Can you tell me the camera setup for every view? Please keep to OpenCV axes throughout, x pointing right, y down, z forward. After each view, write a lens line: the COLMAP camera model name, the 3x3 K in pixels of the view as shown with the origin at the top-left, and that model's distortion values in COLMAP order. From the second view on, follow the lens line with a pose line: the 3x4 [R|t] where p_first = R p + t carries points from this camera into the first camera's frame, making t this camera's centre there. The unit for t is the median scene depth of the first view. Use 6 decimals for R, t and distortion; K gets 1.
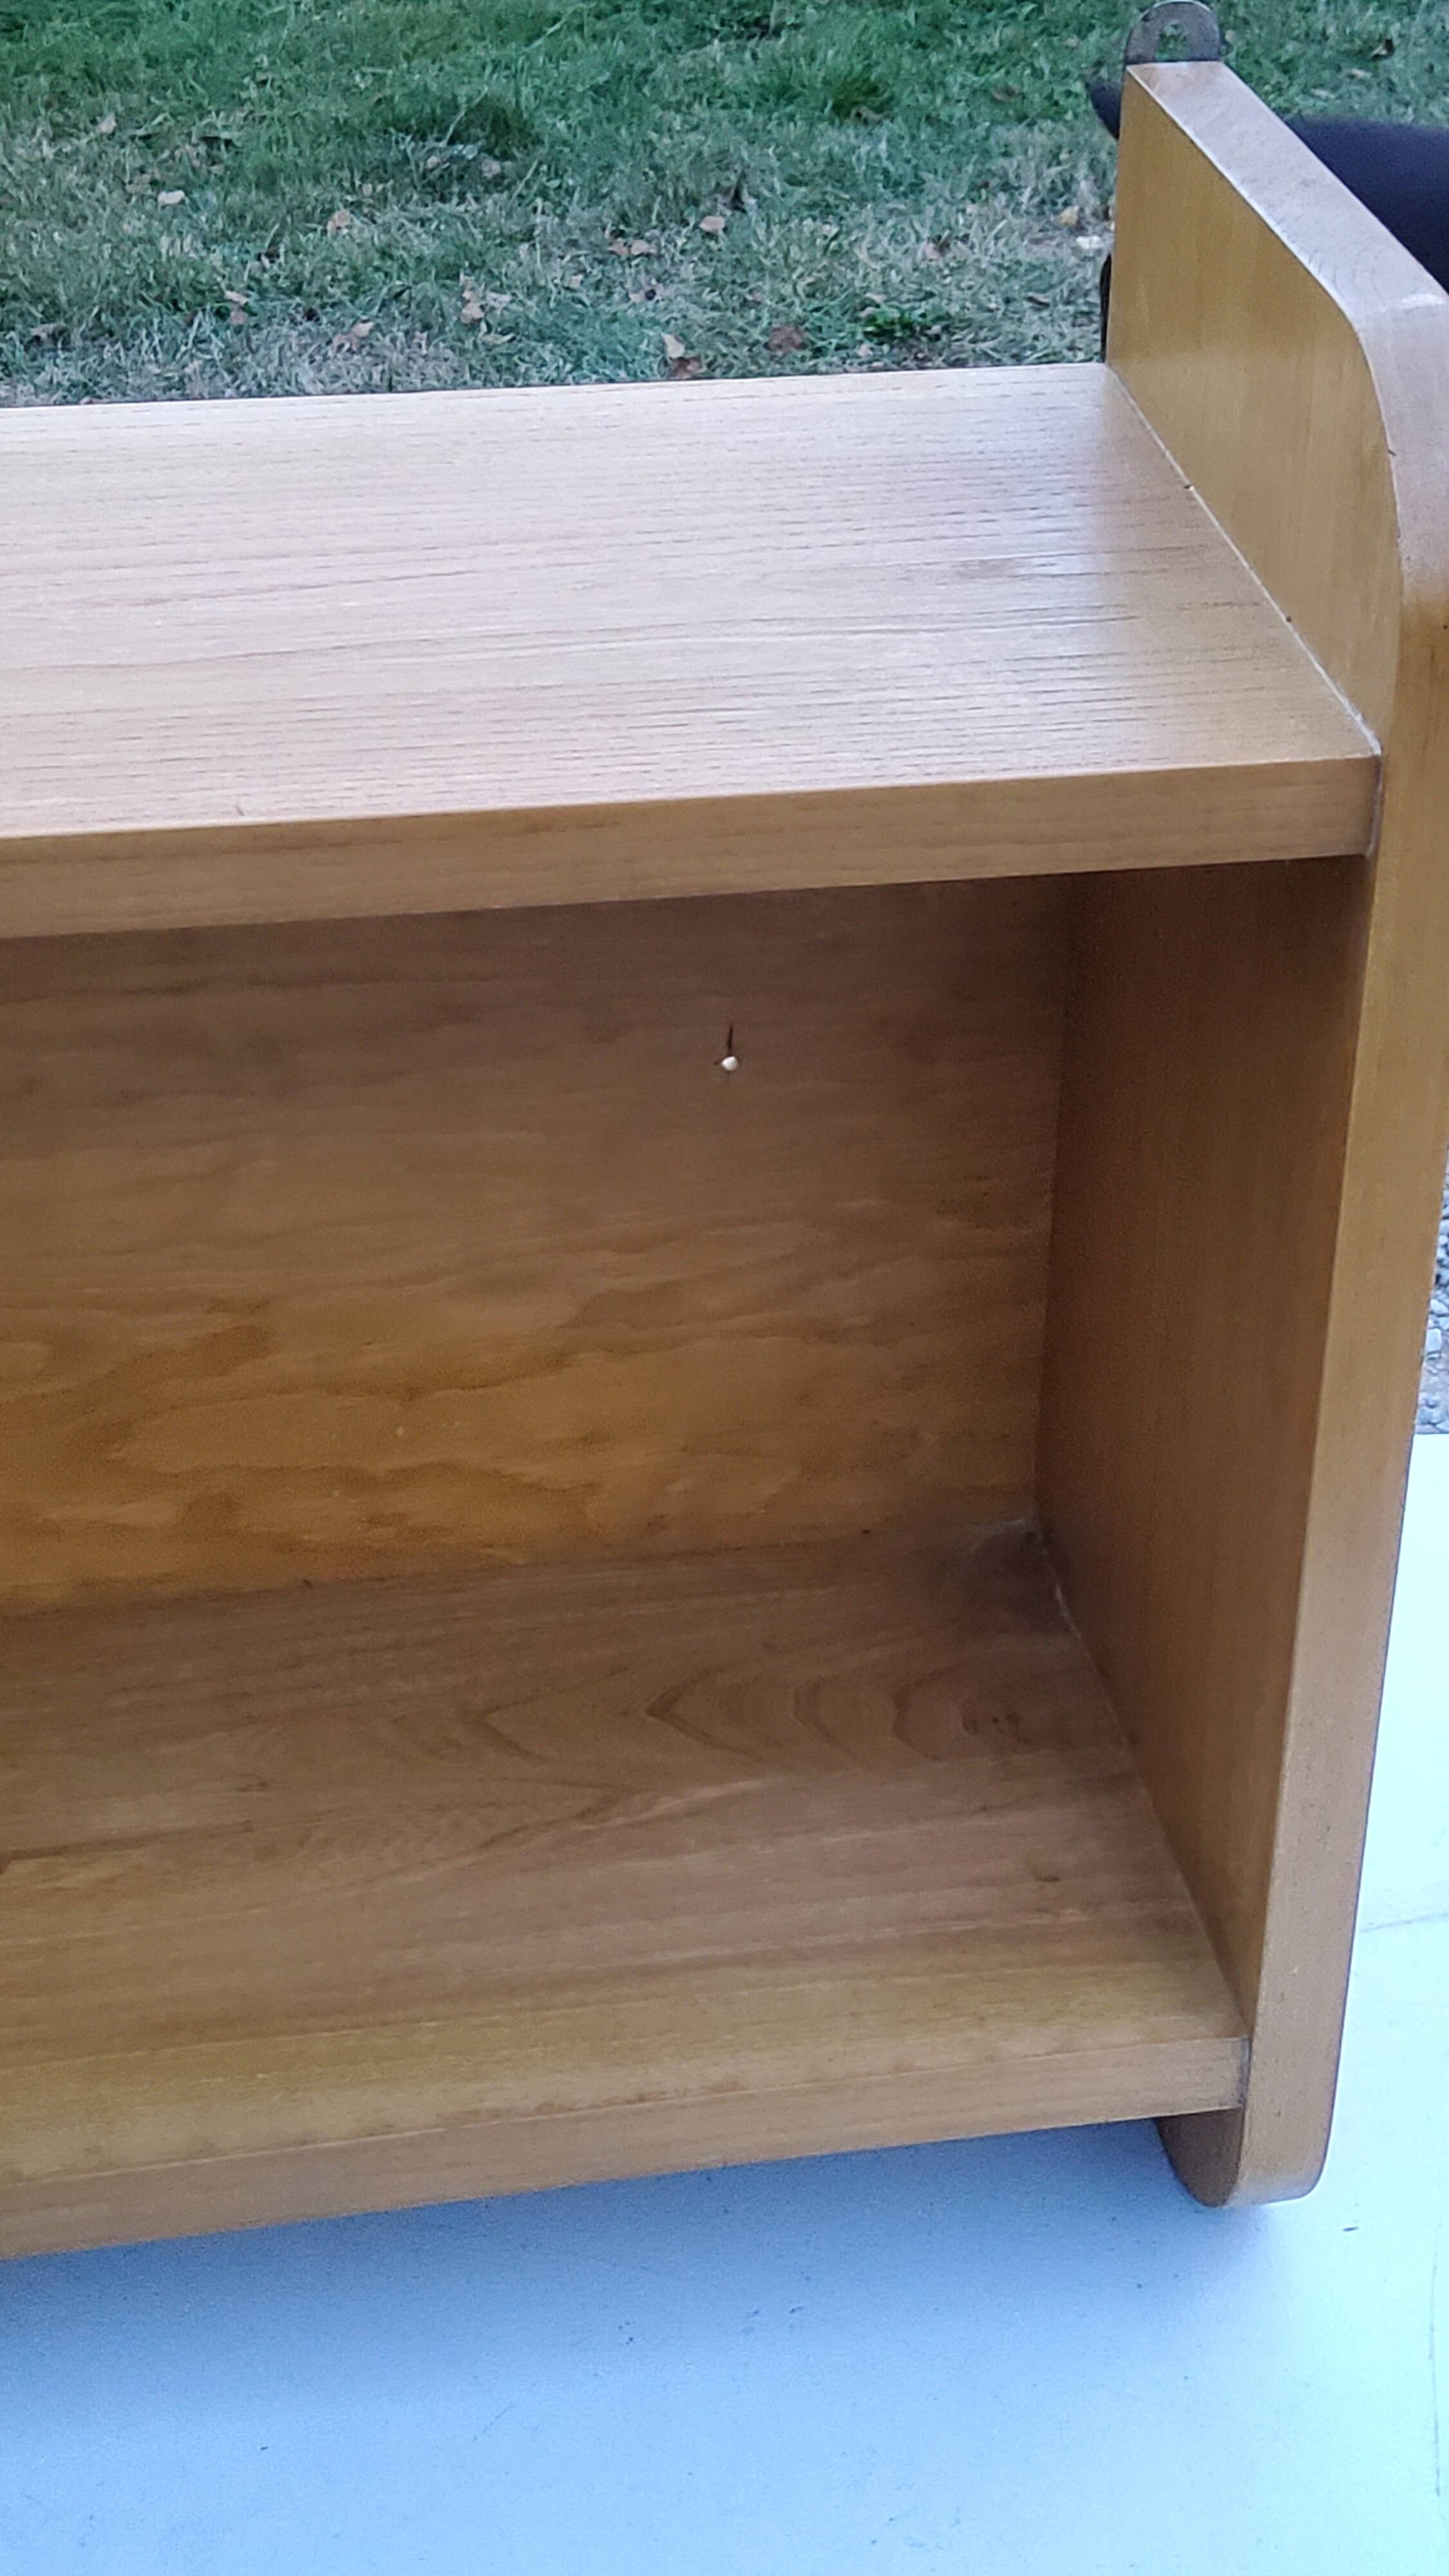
lens RADIAL K [[3873.4, 0, 740.6], [0, 3873.4, 1269.1], [0, 0, 1]] dist [0.118105, 0.000000]
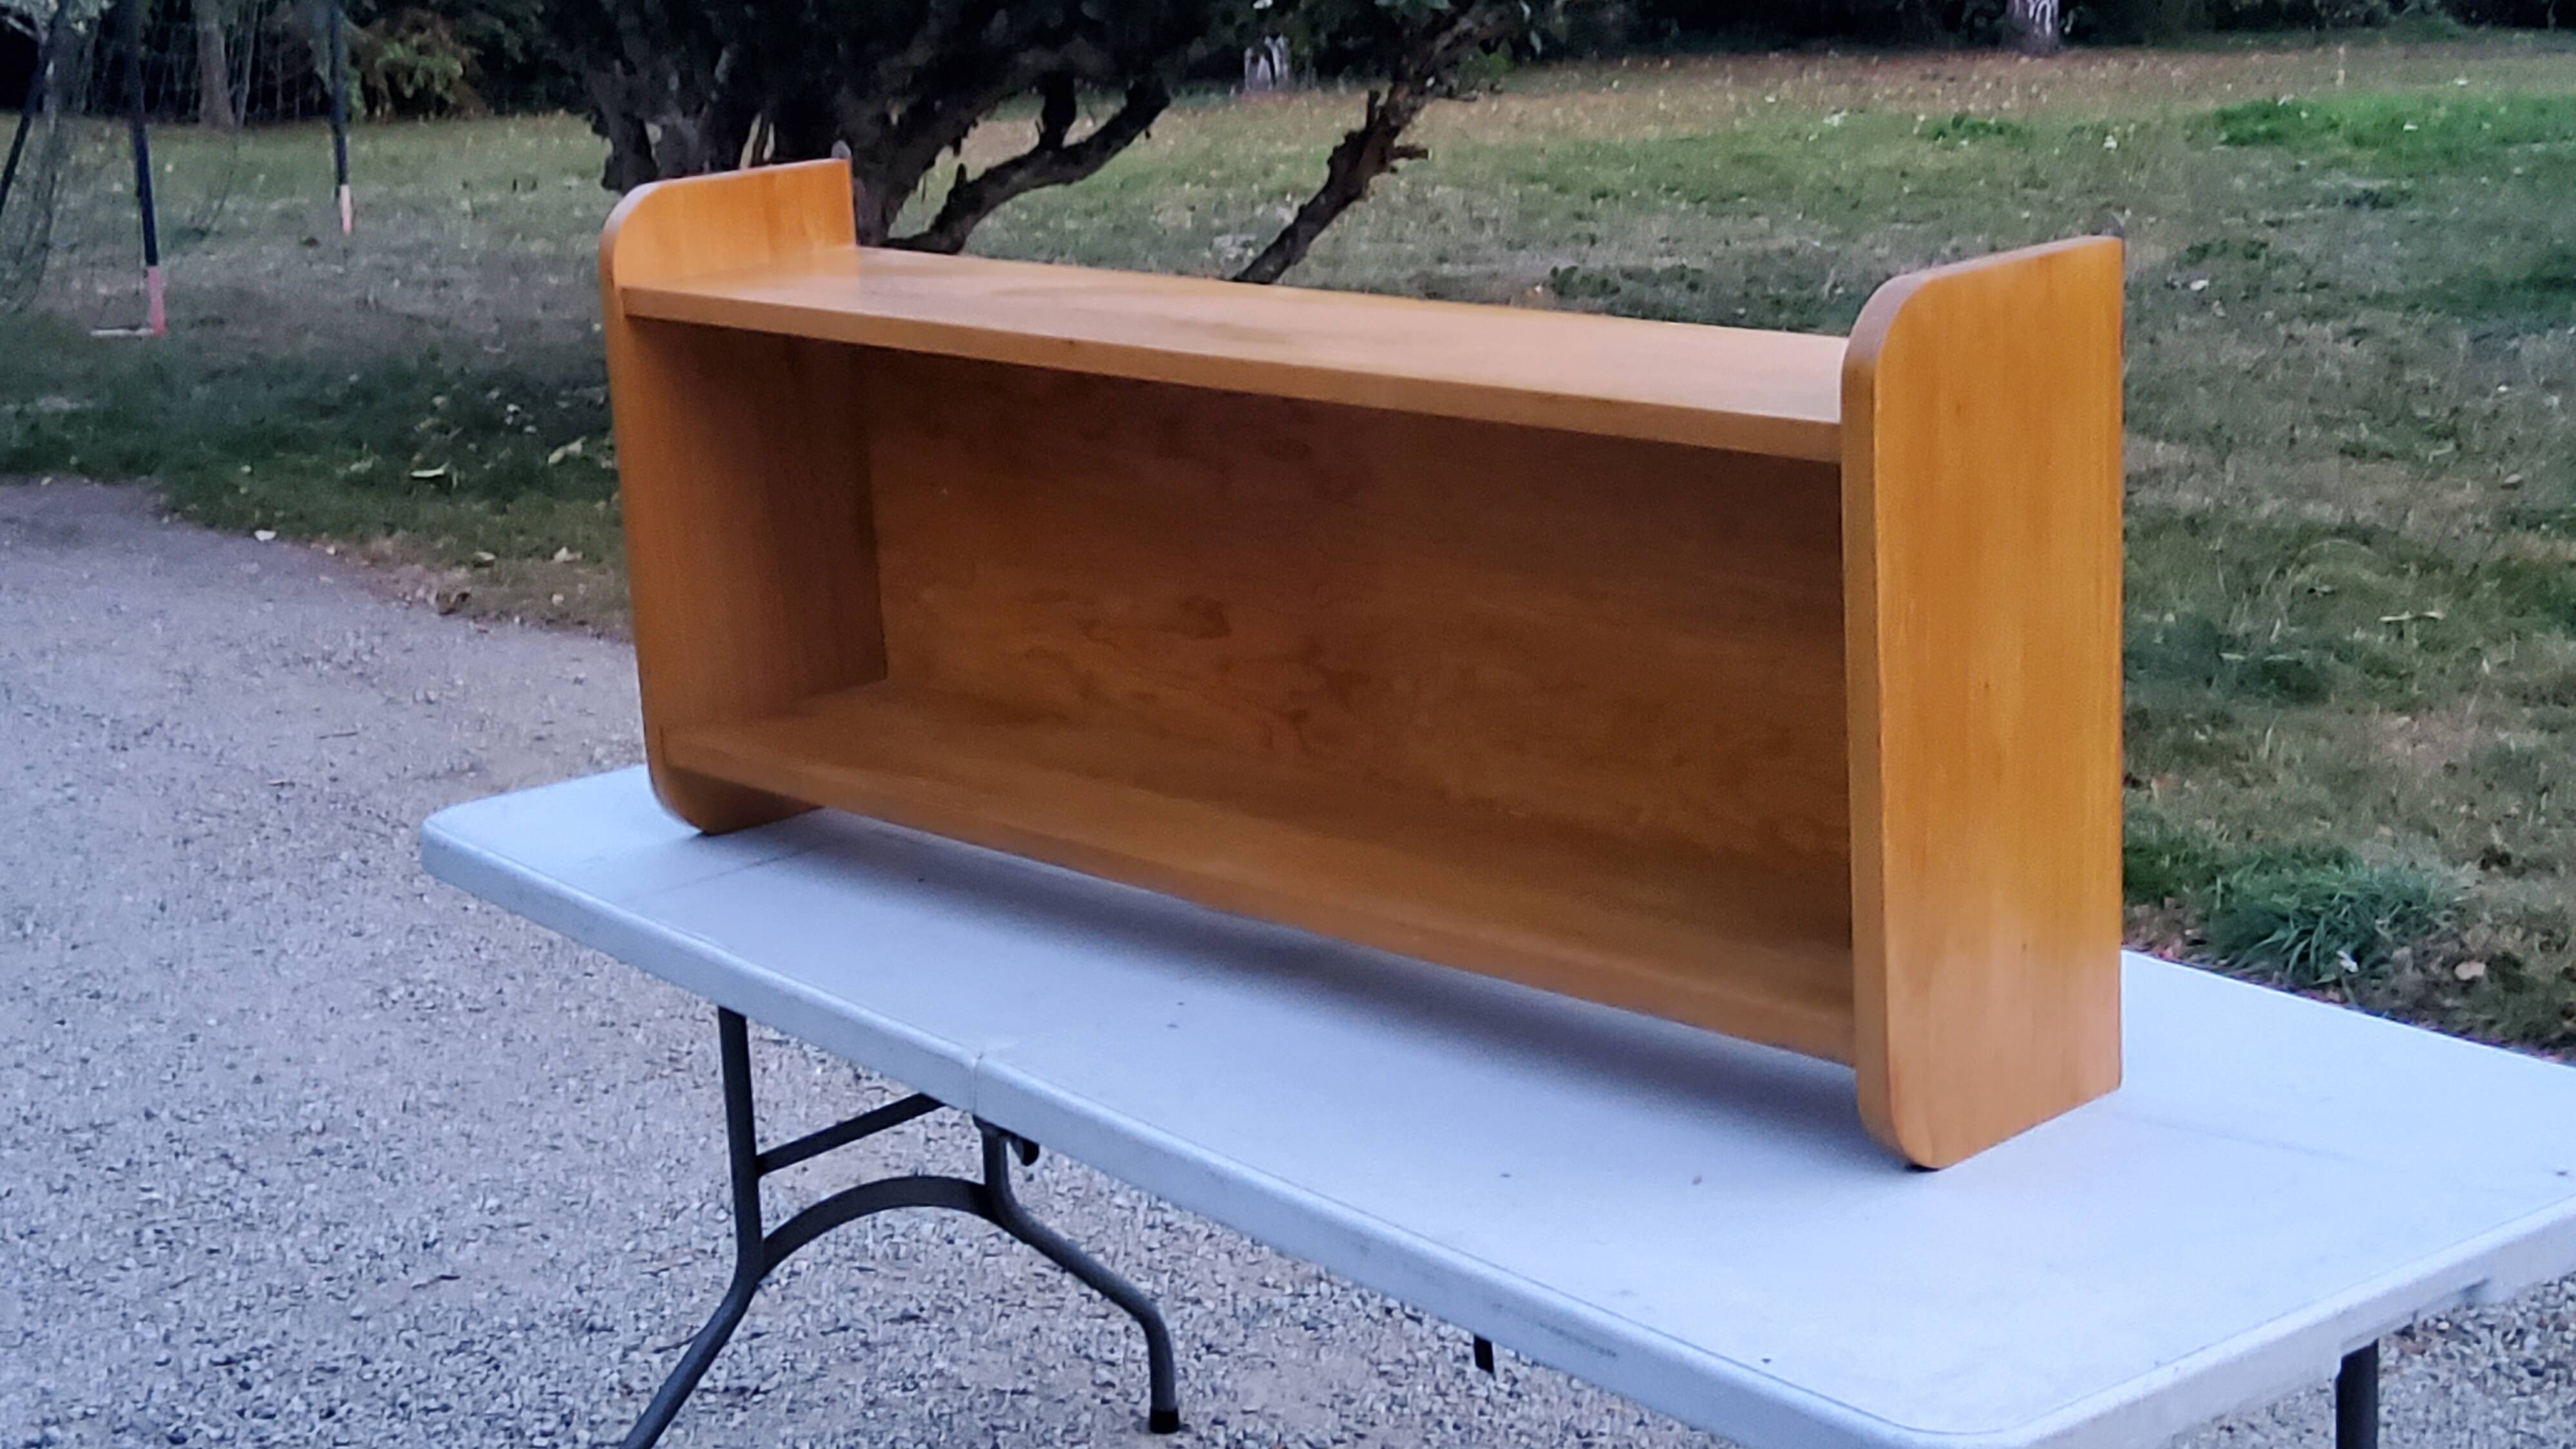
lens RADIAL K [[3873.4, 0, 1269.7], [0, 3873.4, 695.3], [0, 0, 1]] dist [0.118105, 0.000000]
pose [[0.554087, 0.150326, -0.818773, 1.558556], [-0.391522, 0.915047, -0.096952, 0.328379], [0.734642, 0.374287, 0.565872, -0.529052]]
